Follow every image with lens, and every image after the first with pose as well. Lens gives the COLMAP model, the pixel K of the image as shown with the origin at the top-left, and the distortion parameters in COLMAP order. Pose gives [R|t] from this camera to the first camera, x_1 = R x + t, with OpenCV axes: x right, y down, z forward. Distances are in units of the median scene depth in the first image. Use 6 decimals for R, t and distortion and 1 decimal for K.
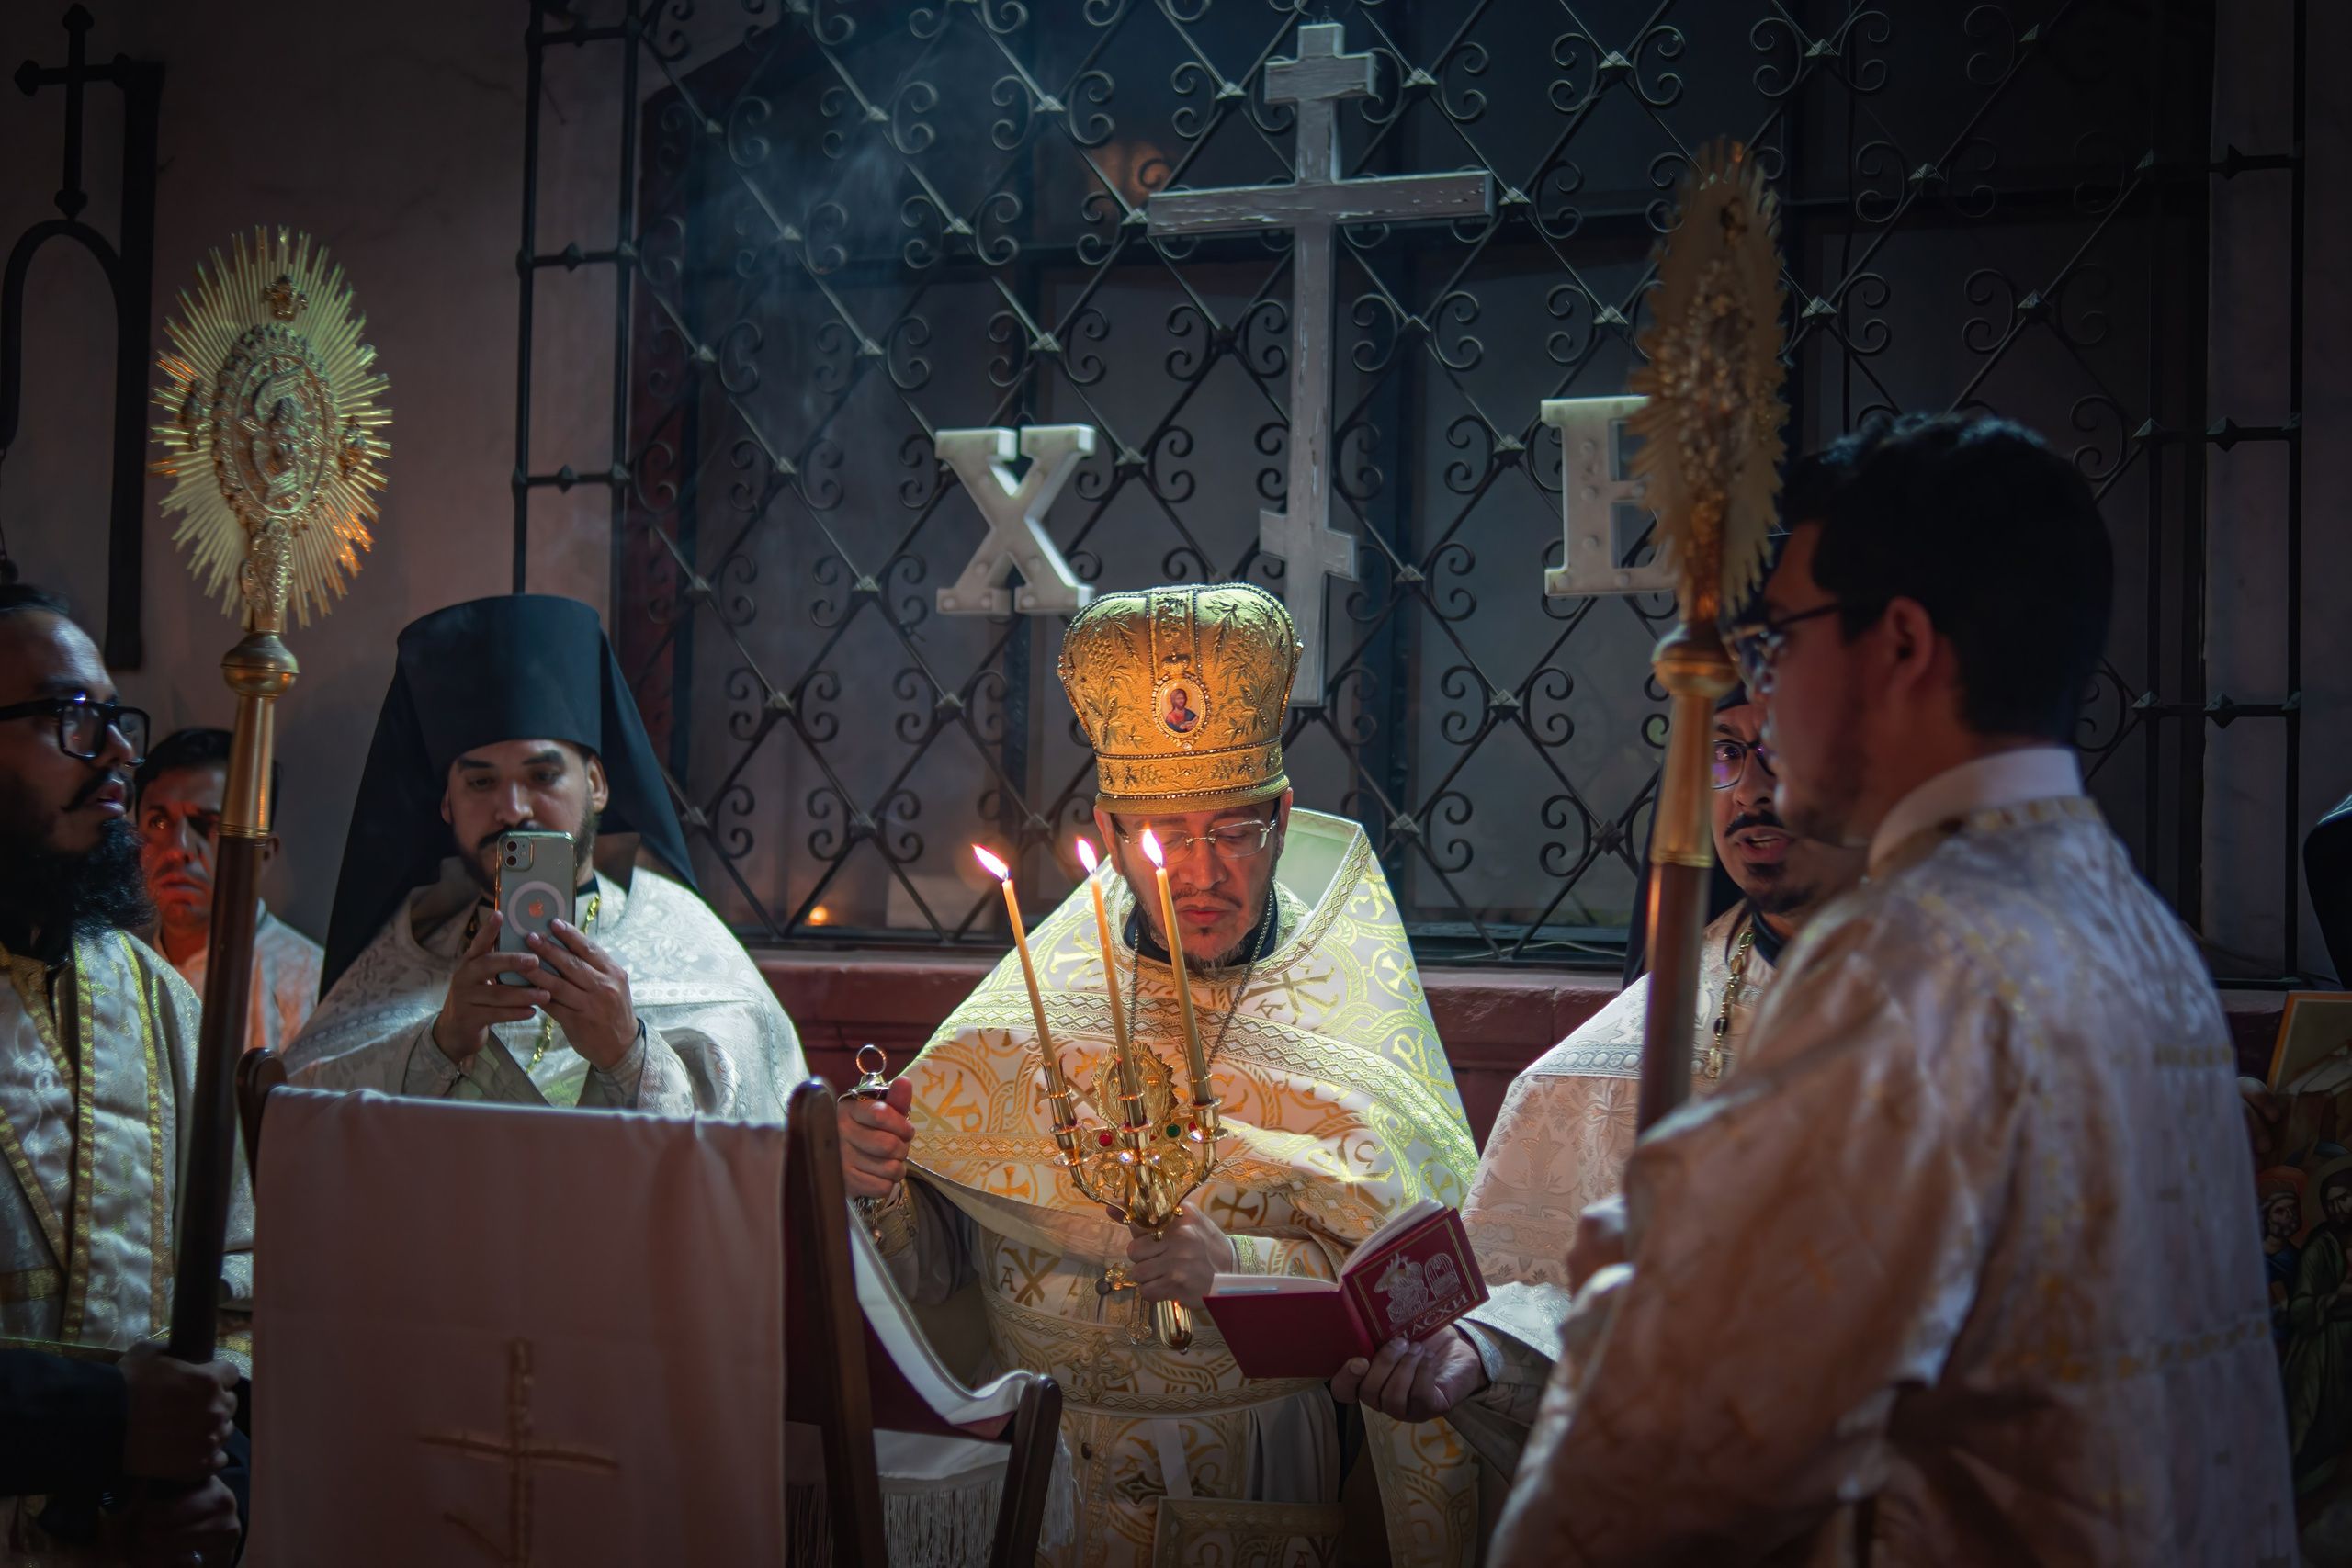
lens RADIAL K [[3269.8, 0, 1176.0], [0, 3269.8, 784.0], [0, 0, 1]] dist [0.037142, -0.019516]
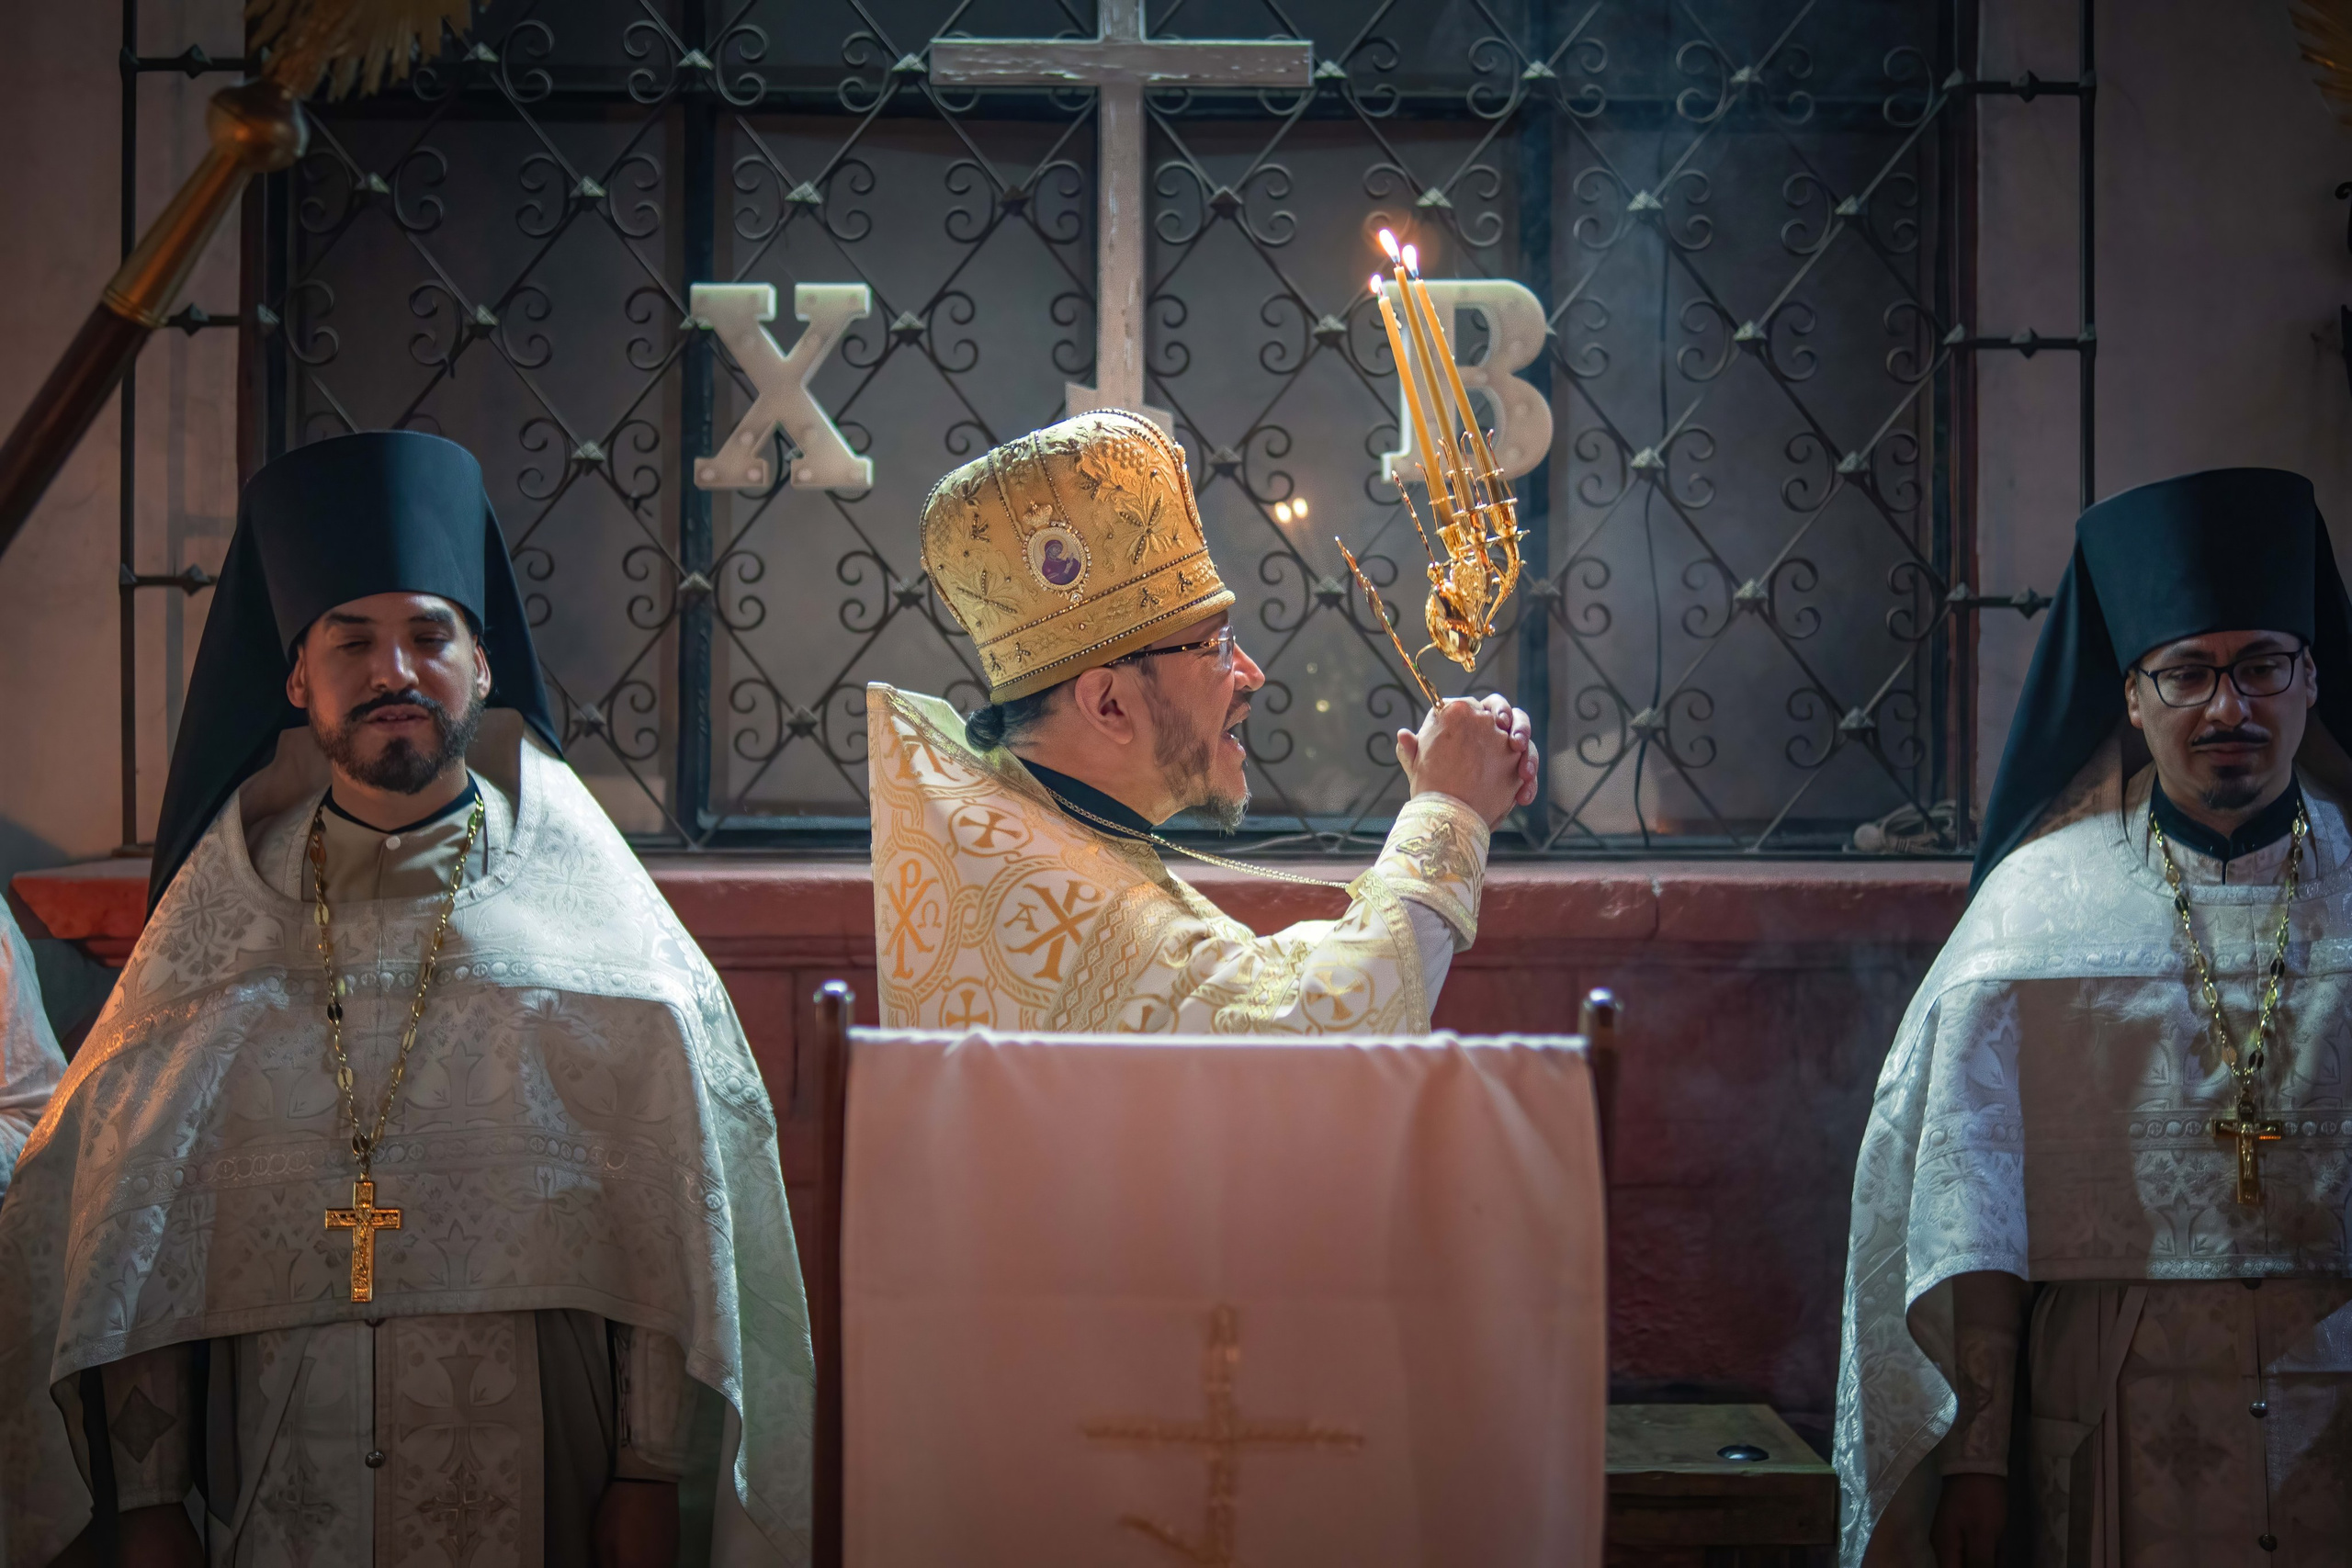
lens RADIAL K [[3237.2, 0, 1176.0], [0, 3237.2, 784.0], [0, 0, 1]] dist [0.012643, 0.033649]
pose [[0.923409, -0.014815, 0.383530, -0.307344], [0.000788, 0.999326, 0.036705, -0.002032], [-0.383815, -0.033591, 0.922799, 0.116647]]
